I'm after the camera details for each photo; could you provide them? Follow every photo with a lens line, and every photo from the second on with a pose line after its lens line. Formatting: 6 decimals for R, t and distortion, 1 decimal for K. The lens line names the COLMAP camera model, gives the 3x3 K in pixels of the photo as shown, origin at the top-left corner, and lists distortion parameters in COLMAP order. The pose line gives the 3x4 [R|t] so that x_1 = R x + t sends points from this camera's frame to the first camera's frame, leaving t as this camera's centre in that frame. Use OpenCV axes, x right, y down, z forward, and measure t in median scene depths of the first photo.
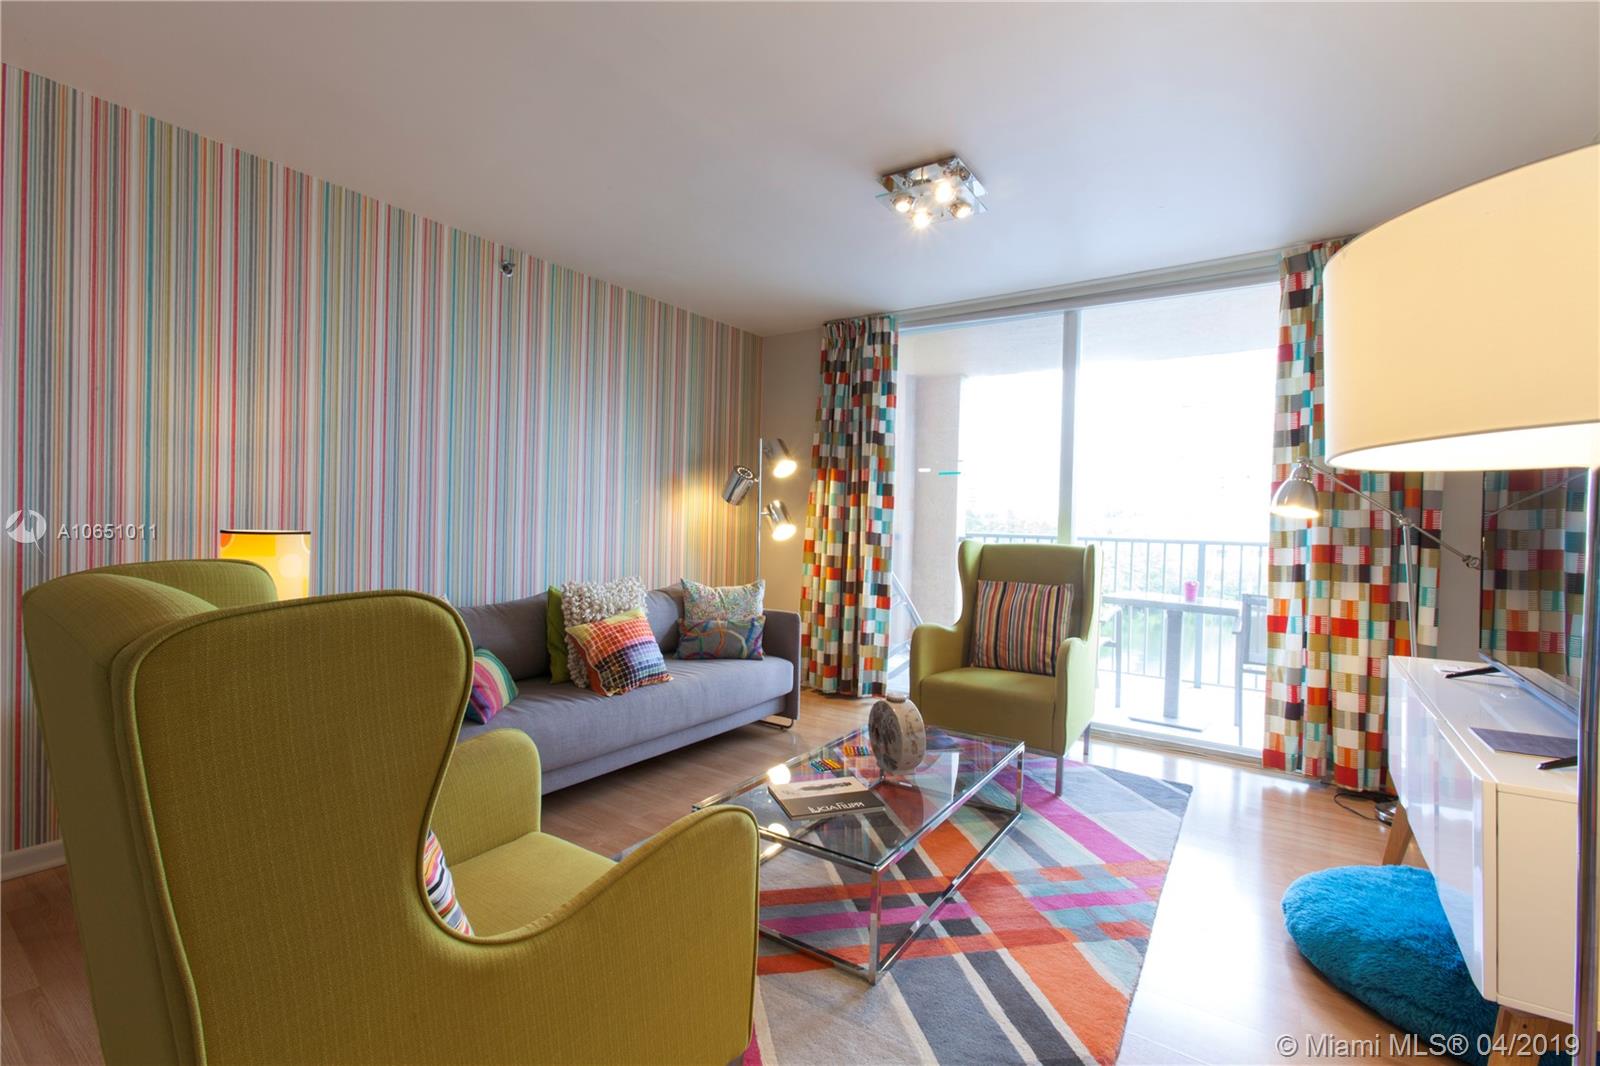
lens RADIAL K [[717.5, 0, 796.9], [0, 717.5, 532.8], [0, 0, 1]] dist [-0.001202, 0.003513]
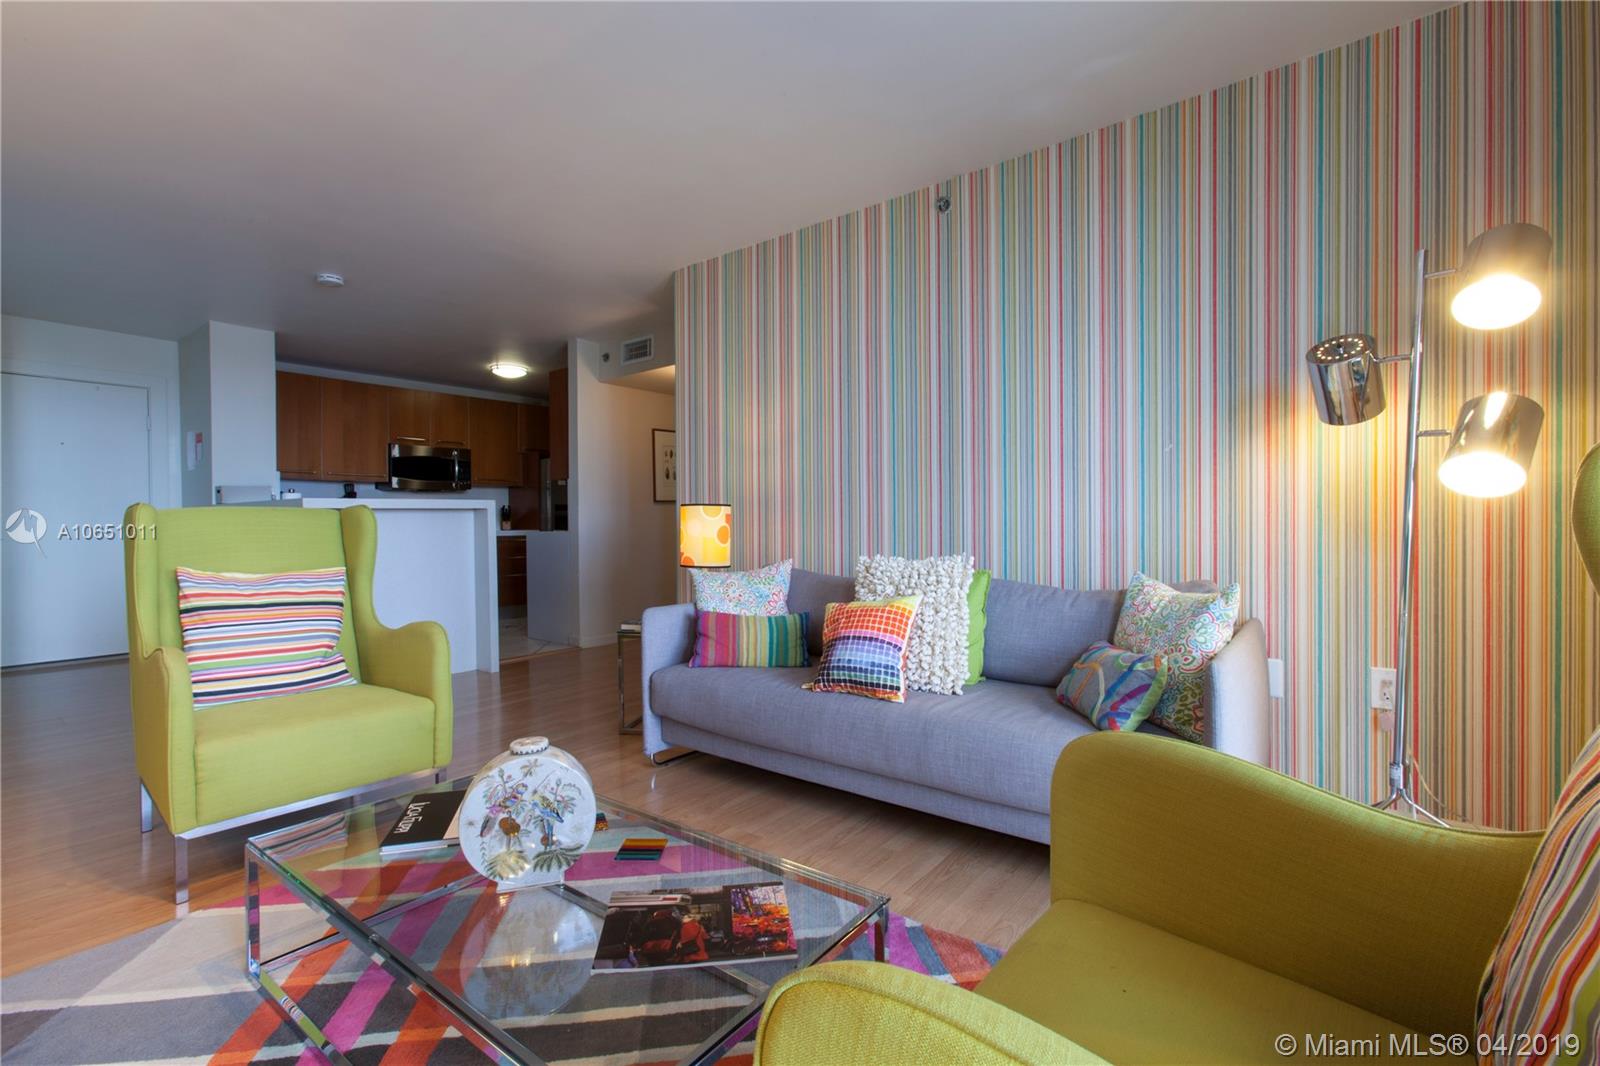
lens RADIAL K [[712.1, 0, 795.9], [0, 712.1, 527.2], [0, 0, 1]] dist [-0.002163, 0.005014]
pose [[-0.063144, -0.019332, -0.997817, 0.378337], [-0.007970, 0.999790, -0.018866, 0.036435], [0.997973, 0.006762, -0.063284, 0.686961]]
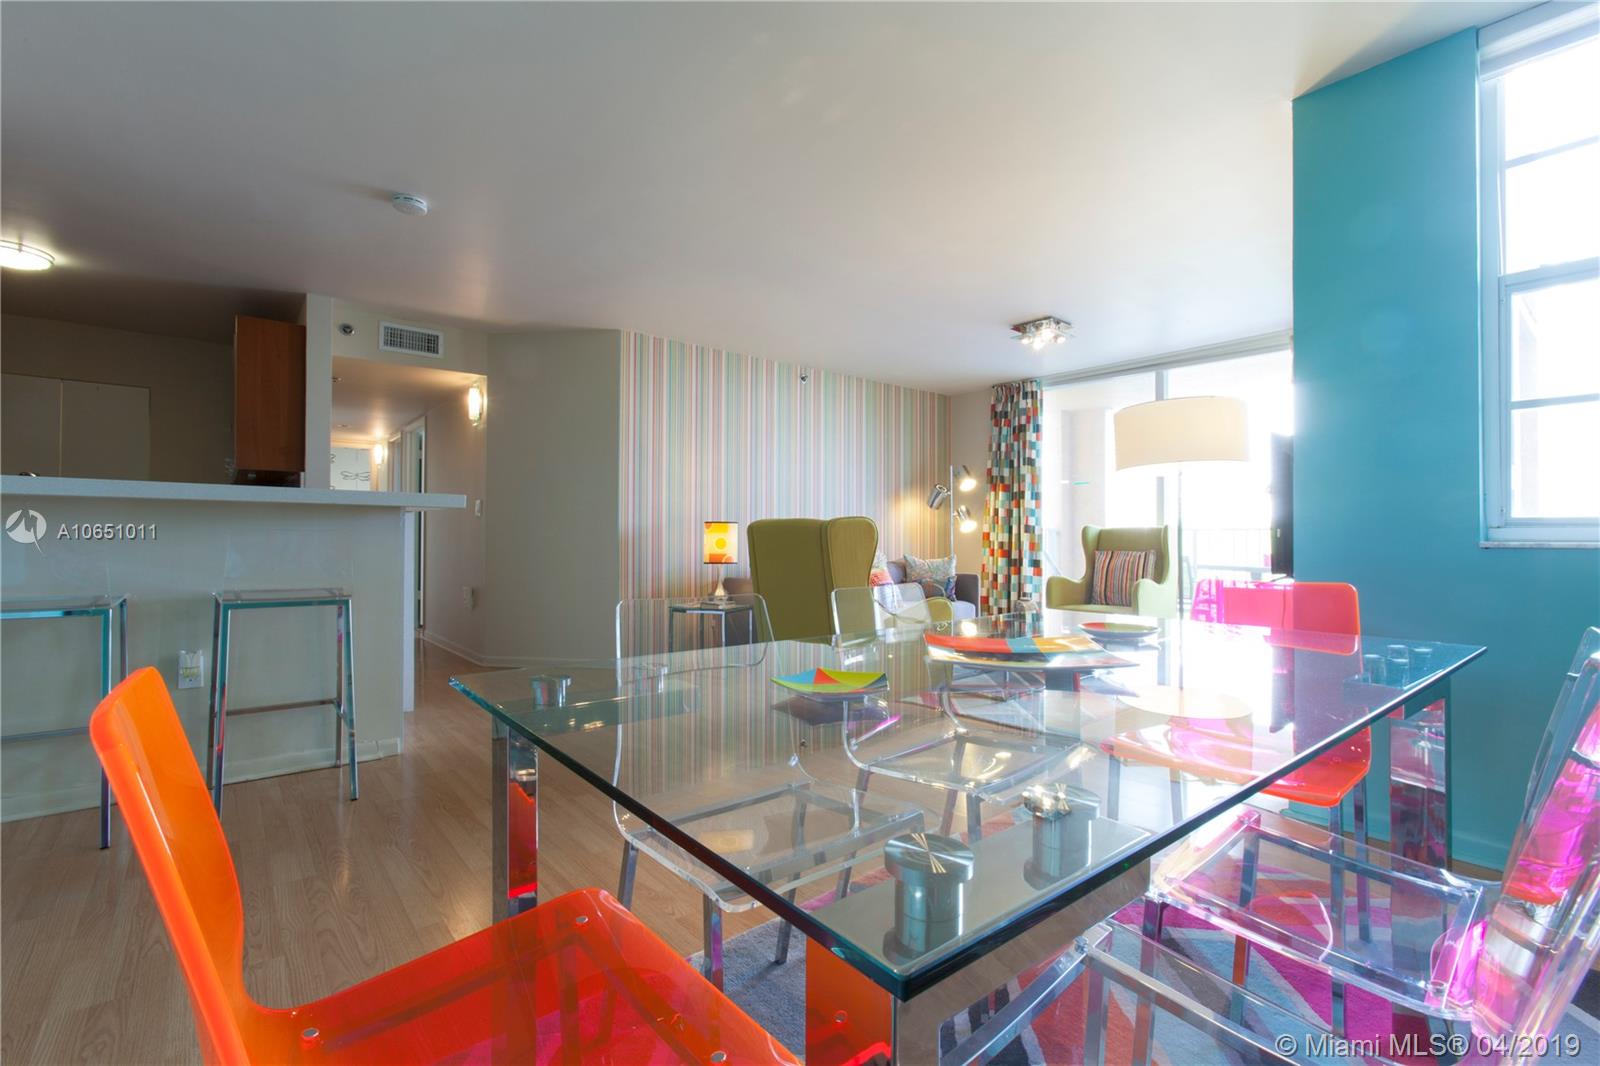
lens RADIAL K [[738.8, 0, 805.2], [0, 738.8, 536.4], [0, 0, 1]] dist [-0.002536, 0.000023]
pose [[0.969329, -0.025384, -0.244451, 0.029901], [0.018909, 0.999406, -0.028798, 0.059572], [0.245037, 0.023293, 0.969234, -0.609029]]
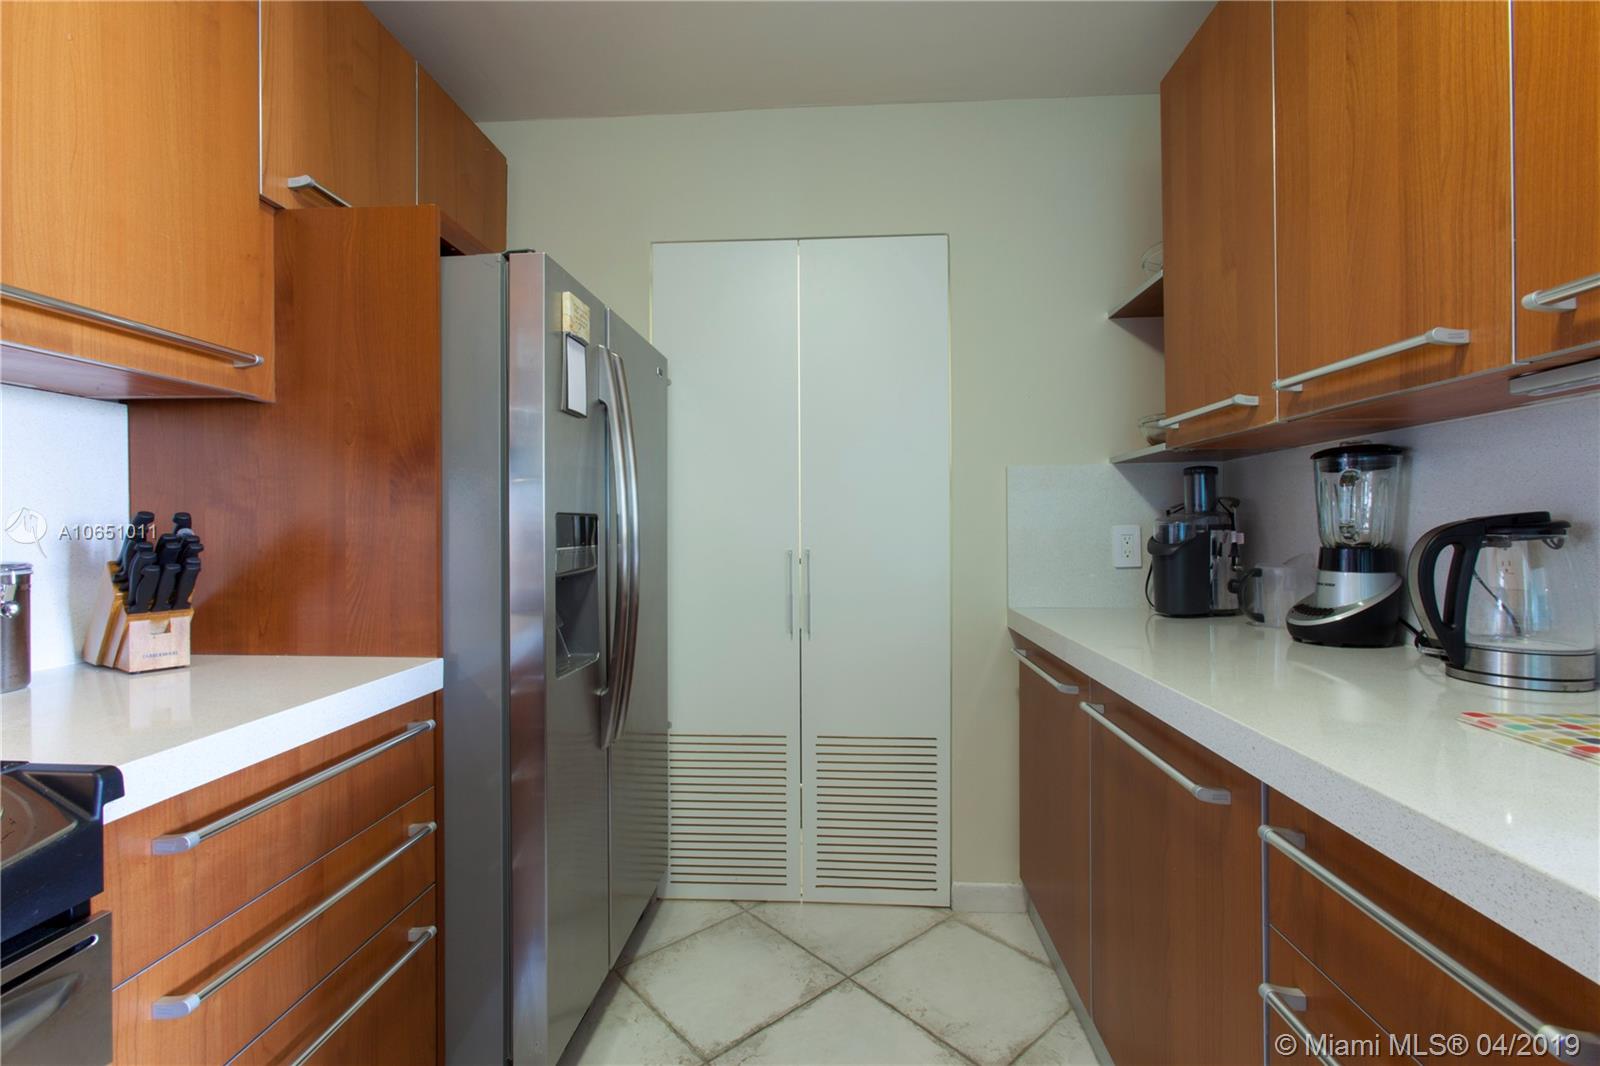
lens RADIAL K [[712.1, 0, 795.9], [0, 712.1, 527.2], [0, 0, 1]] dist [-0.002163, 0.005014]
pose [[0.516025, -0.030635, -0.856026, -0.944007], [0.005933, 0.999464, -0.032192, -0.027529], [0.856553, 0.011533, 0.515930, -0.054092]]
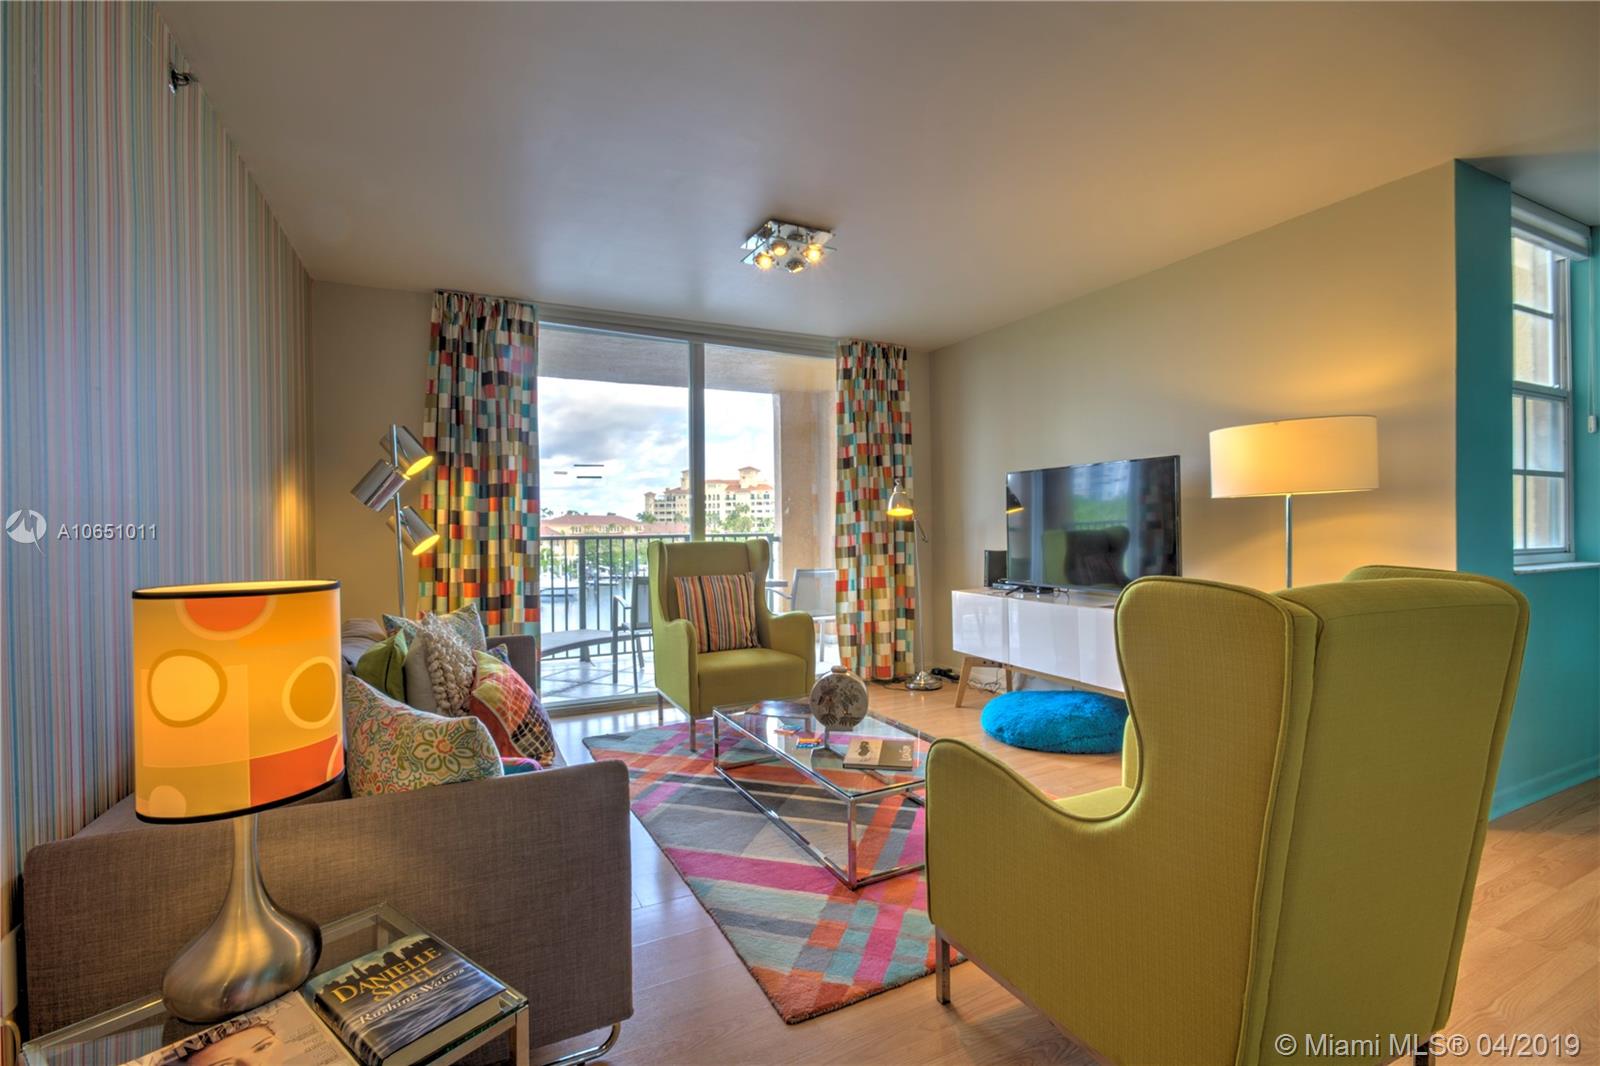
lens RADIAL K [[717.5, 0, 796.9], [0, 717.5, 532.8], [0, 0, 1]] dist [-0.001202, 0.003513]
pose [[0.484722, -0.037483, 0.873865, -0.524524], [0.036570, 0.999076, 0.022569, -0.017336], [-0.873904, 0.021018, 0.485645, 0.258162]]
